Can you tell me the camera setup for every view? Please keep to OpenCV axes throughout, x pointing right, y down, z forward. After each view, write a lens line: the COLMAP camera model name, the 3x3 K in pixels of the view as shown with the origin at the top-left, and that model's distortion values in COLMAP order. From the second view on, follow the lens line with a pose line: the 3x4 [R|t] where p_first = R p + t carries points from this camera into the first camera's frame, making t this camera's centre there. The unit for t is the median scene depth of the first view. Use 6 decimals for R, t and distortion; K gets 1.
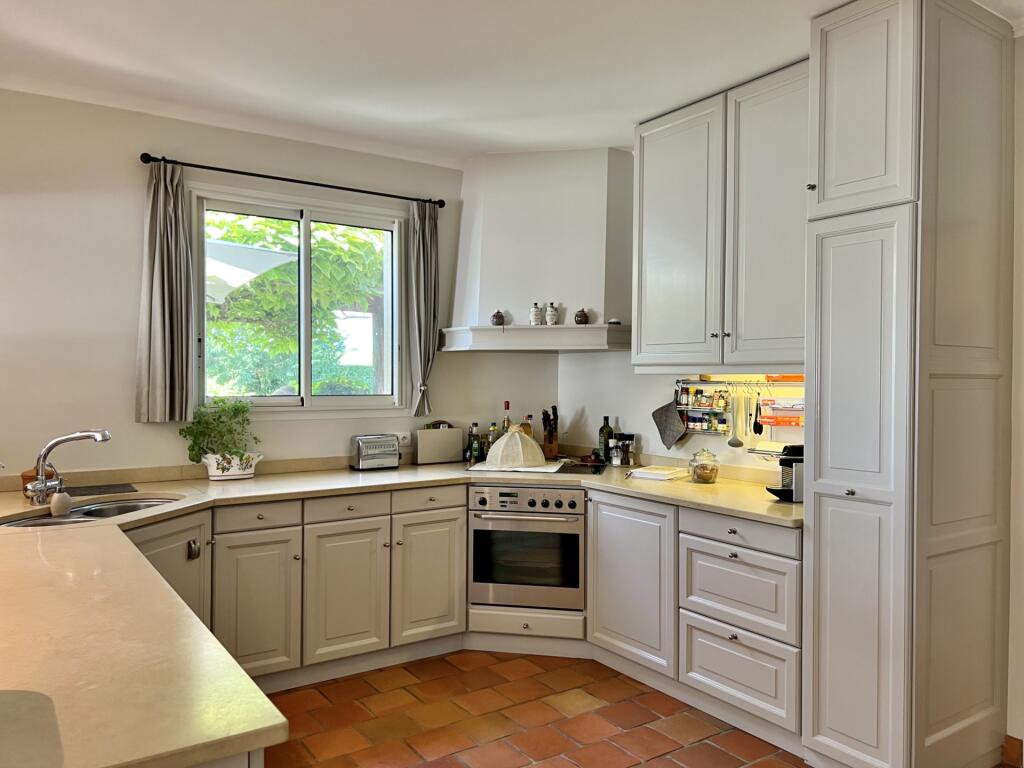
lens RADIAL K [[771.9, 0, 512.0], [0, 771.9, 381.4], [0, 0, 1]] dist [0.012646, -0.024320]
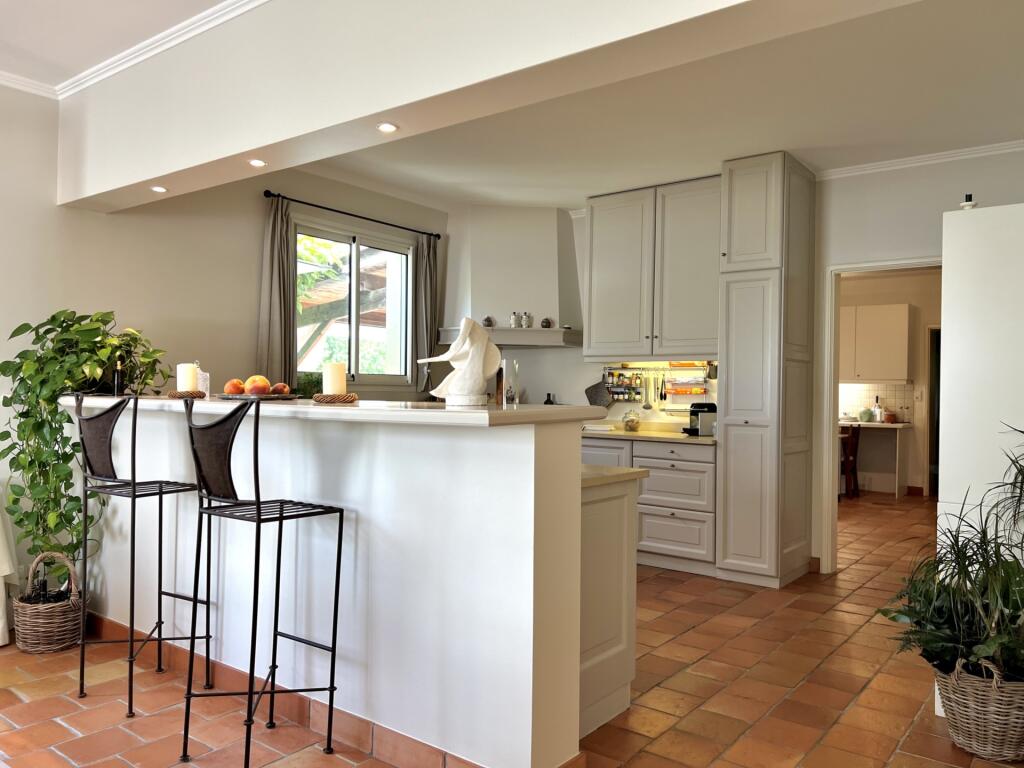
lens RADIAL K [[771.9, 0, 510.5], [0, 771.9, 386.1], [0, 0, 1]] dist [0.012646, -0.024320]
pose [[0.947388, 0.010637, 0.319910, -0.469338], [-0.007695, 0.999916, -0.010461, 0.055708], [-0.319995, 0.007449, 0.947390, -0.389425]]
